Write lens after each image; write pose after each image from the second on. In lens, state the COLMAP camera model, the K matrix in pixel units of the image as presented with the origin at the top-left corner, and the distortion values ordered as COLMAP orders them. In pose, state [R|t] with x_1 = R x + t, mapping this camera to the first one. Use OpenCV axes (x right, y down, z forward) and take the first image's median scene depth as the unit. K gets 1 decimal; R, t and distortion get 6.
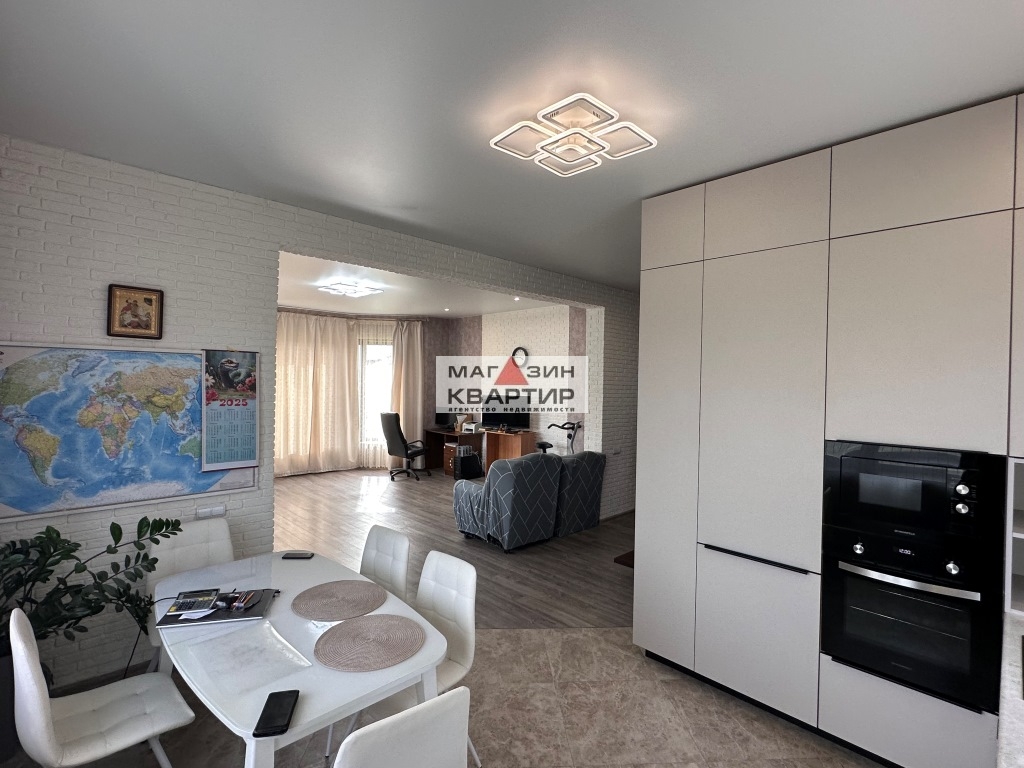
lens RADIAL K [[489.2, 0, 518.2], [0, 489.2, 387.9], [0, 0, 1]] dist [-0.006694, 0.000528]
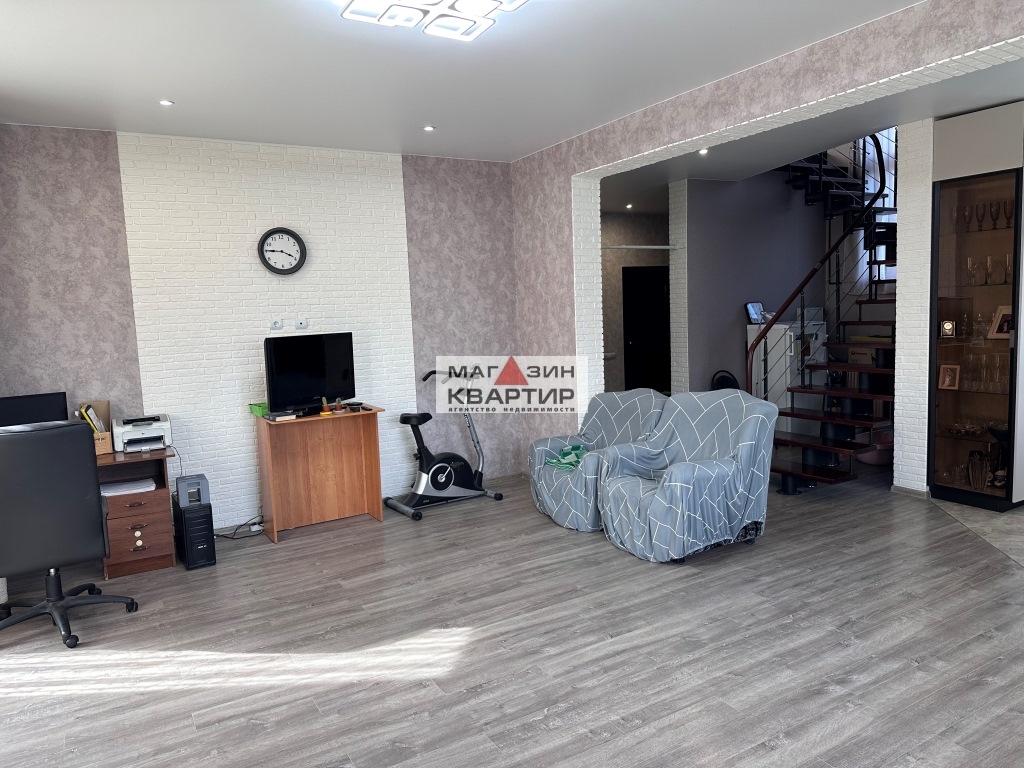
lens RADIAL K [[712.3, 0, 510.0], [0, 712.3, 383.0], [0, 0, 1]] dist [-0.003662, 0.001354]
pose [[0.249160, -0.125669, 0.960274, -1.571169], [0.061083, 0.991610, 0.113921, -0.008398], [-0.966534, 0.030272, 0.254745, 1.671032]]
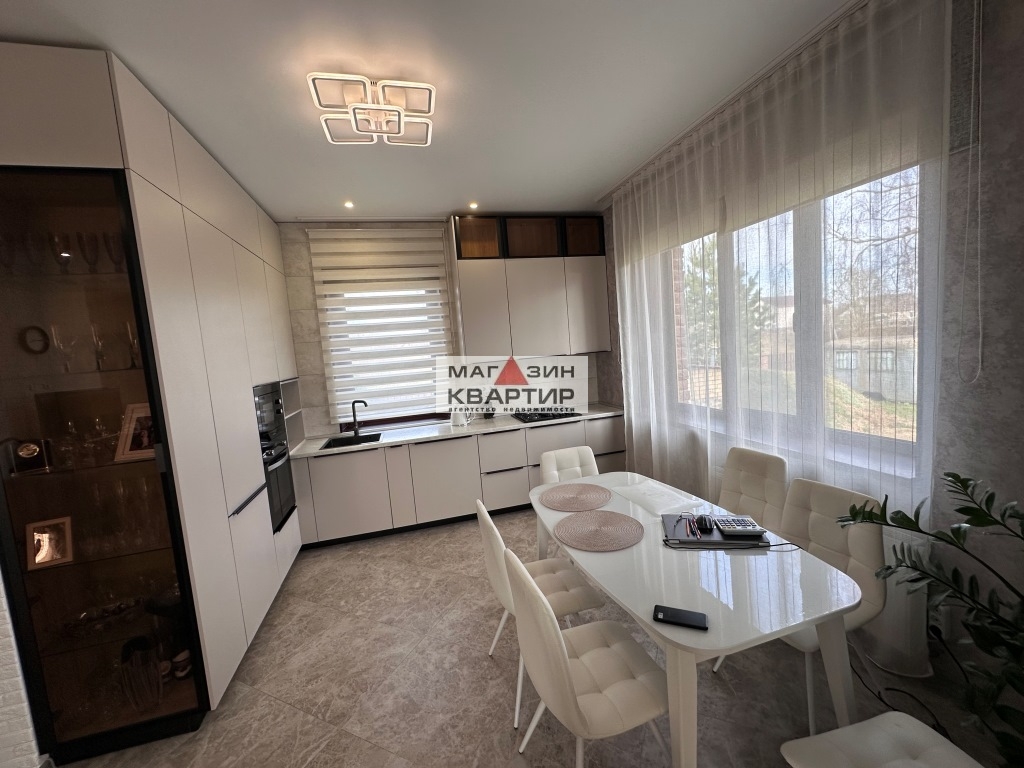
lens RADIAL K [[411.6, 0, 514.4], [0, 411.6, 382.6], [0, 0, 1]] dist [0.000964, 0.000016]
pose [[-0.868611, 0.006271, 0.495455, -0.437418], [0.072788, 0.990687, 0.115069, 0.013088], [-0.490119, 0.136013, -0.860978, 1.215689]]
